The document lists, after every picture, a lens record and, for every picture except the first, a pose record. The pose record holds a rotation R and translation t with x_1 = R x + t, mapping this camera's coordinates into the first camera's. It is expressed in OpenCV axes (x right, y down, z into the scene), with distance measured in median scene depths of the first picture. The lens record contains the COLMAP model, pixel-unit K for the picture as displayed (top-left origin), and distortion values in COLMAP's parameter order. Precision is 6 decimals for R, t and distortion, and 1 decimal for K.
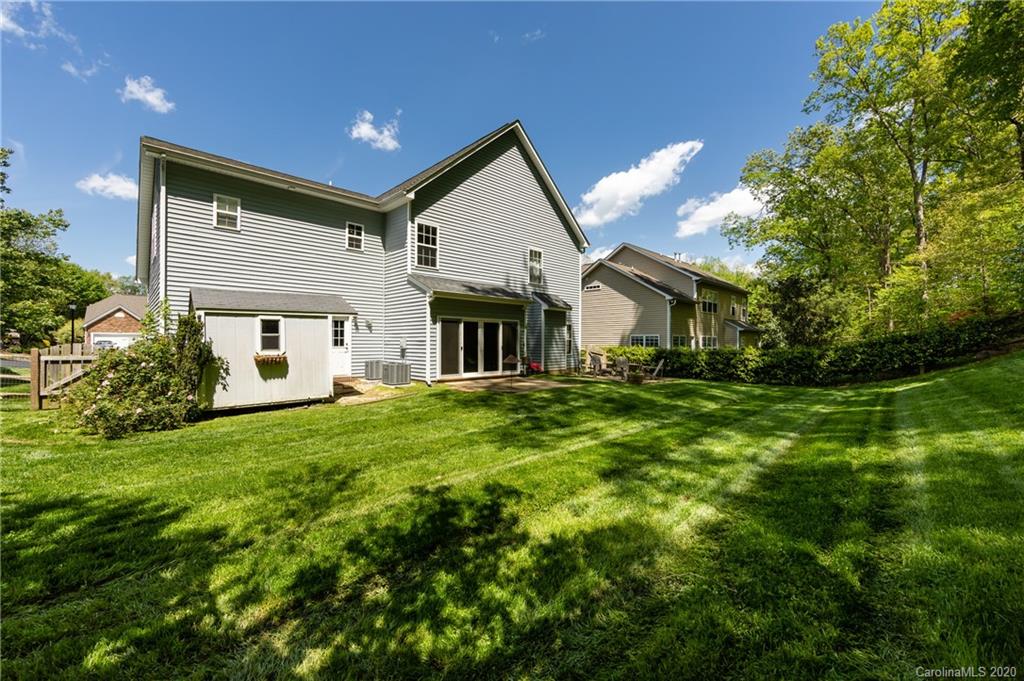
lens RADIAL K [[399.9, 0, 512.0], [0, 399.9, 340.5], [0, 0, 1]] dist [0.018677, 0.000065]
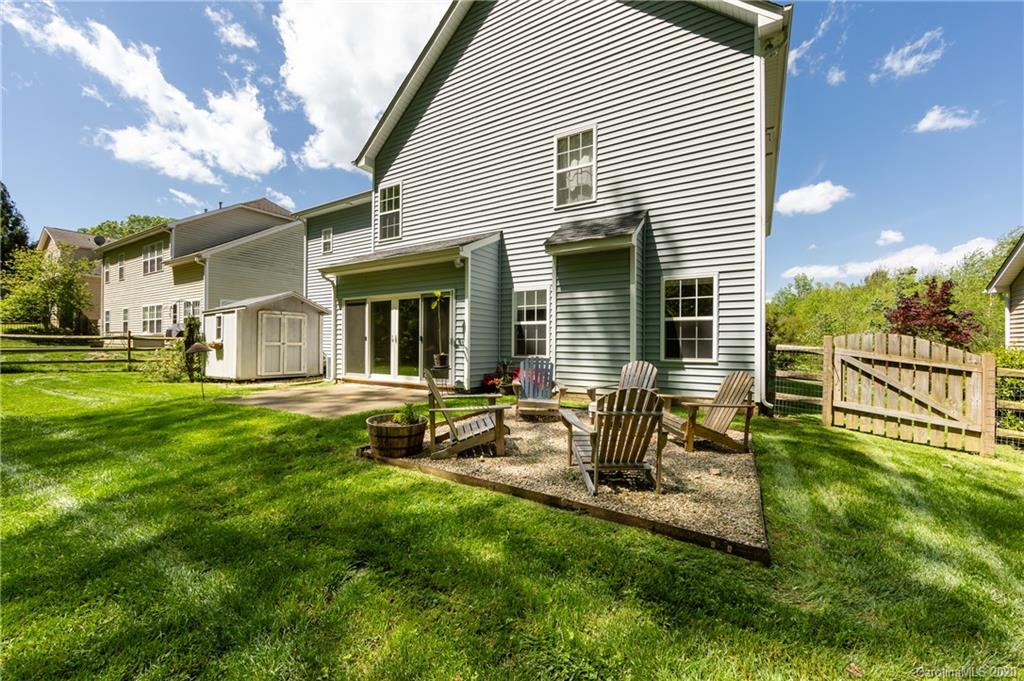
lens RADIAL K [[399.9, 0, 512.0], [0, 399.9, 340.5], [0, 0, 1]] dist [0.018677, 0.000065]
pose [[0.260669, -0.011339, -0.965362, 0.625996], [0.000802, 0.999933, -0.011529, 0.029969], [0.965428, 0.002231, 0.260660, 1.025804]]
